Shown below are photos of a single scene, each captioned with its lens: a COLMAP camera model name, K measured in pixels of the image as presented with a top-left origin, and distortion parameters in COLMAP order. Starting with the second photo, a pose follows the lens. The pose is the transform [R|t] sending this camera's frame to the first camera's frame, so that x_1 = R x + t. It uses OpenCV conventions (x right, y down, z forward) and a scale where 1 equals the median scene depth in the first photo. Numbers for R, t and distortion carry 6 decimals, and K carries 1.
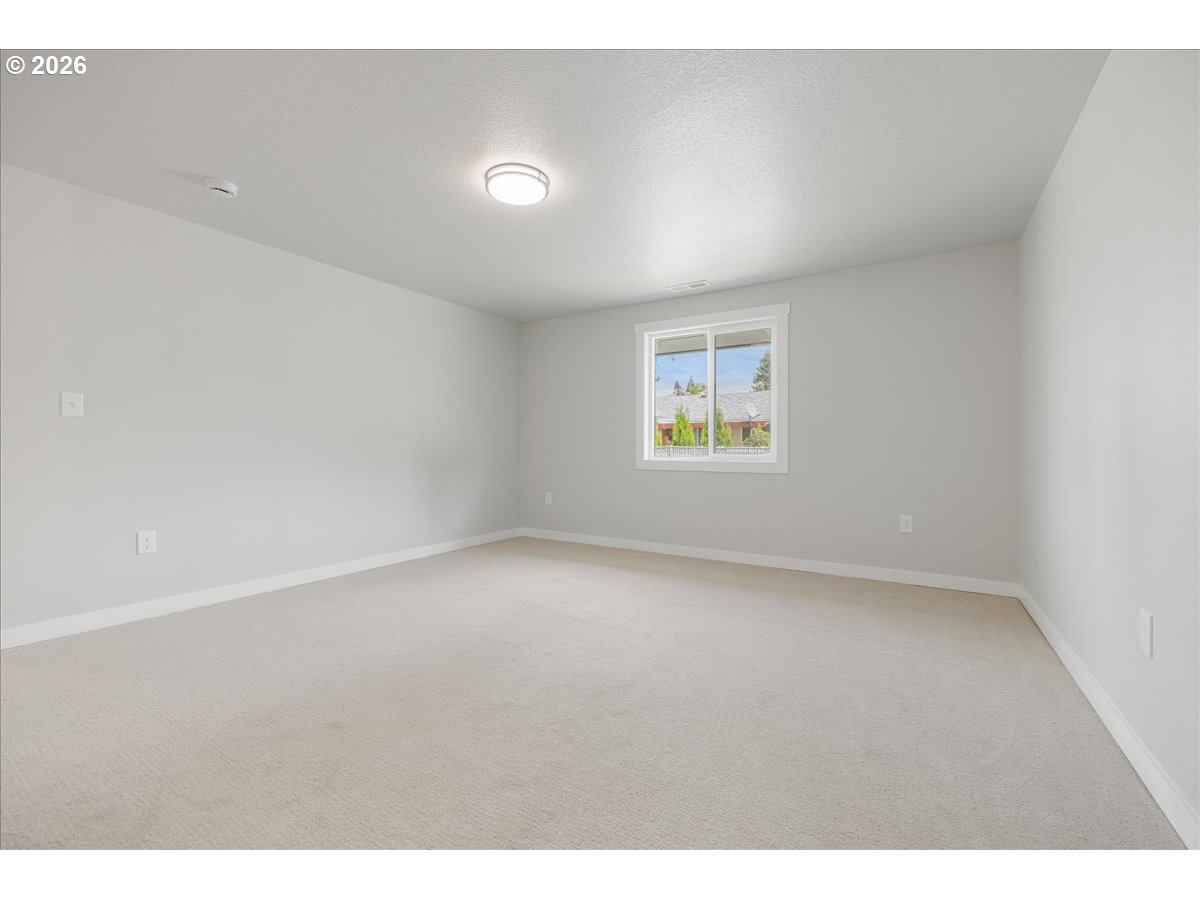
lens RADIAL K [[504.0, 0, 600.0], [0, 504.0, 450.0], [0, 0, 1]] dist [-0.000884, 0.000724]
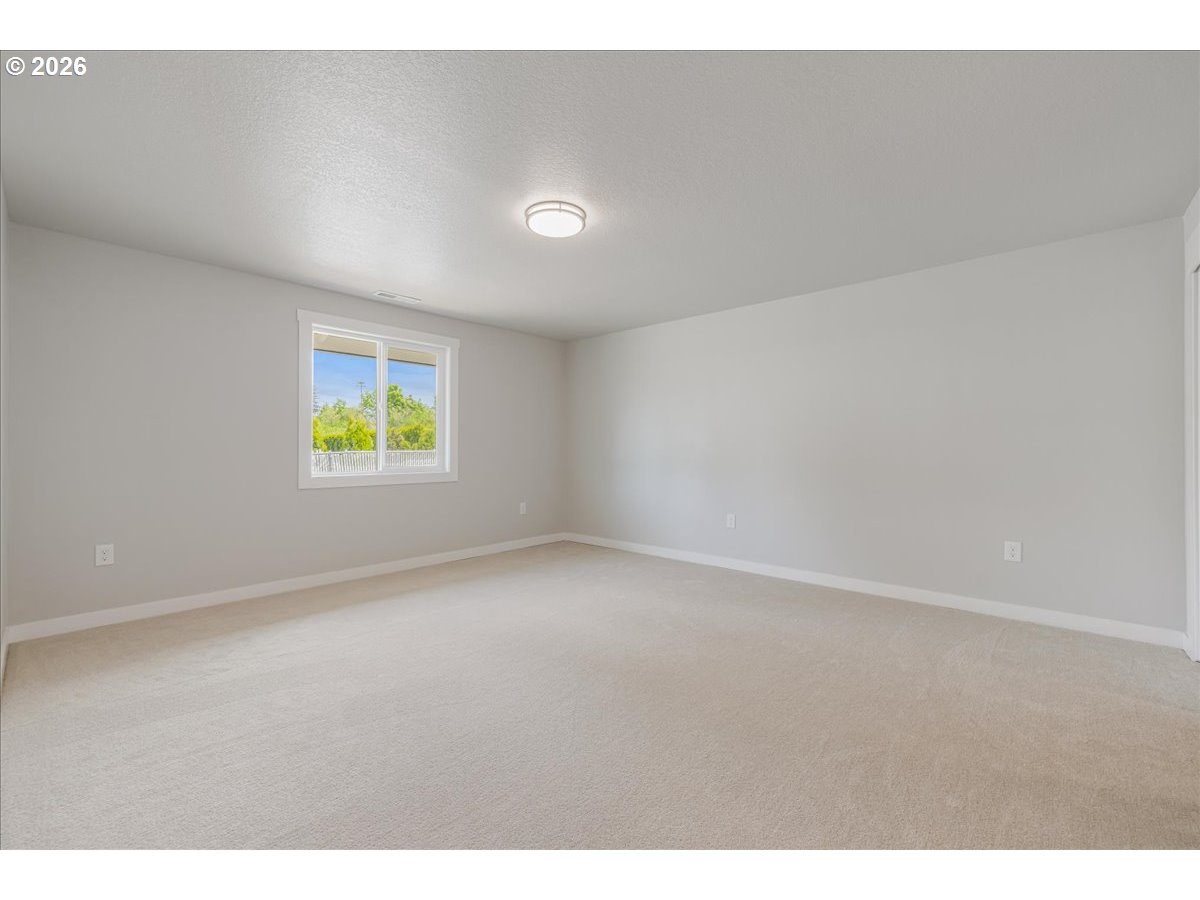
lens RADIAL K [[504.0, 0, 600.0], [0, 504.0, 450.0], [0, 0, 1]] dist [-0.000884, 0.000724]
pose [[0.161929, 0.009928, 0.986752, -0.735964], [0.020663, 0.999696, -0.013449, -0.003205], [-0.986586, 0.022567, 0.161675, 0.458562]]
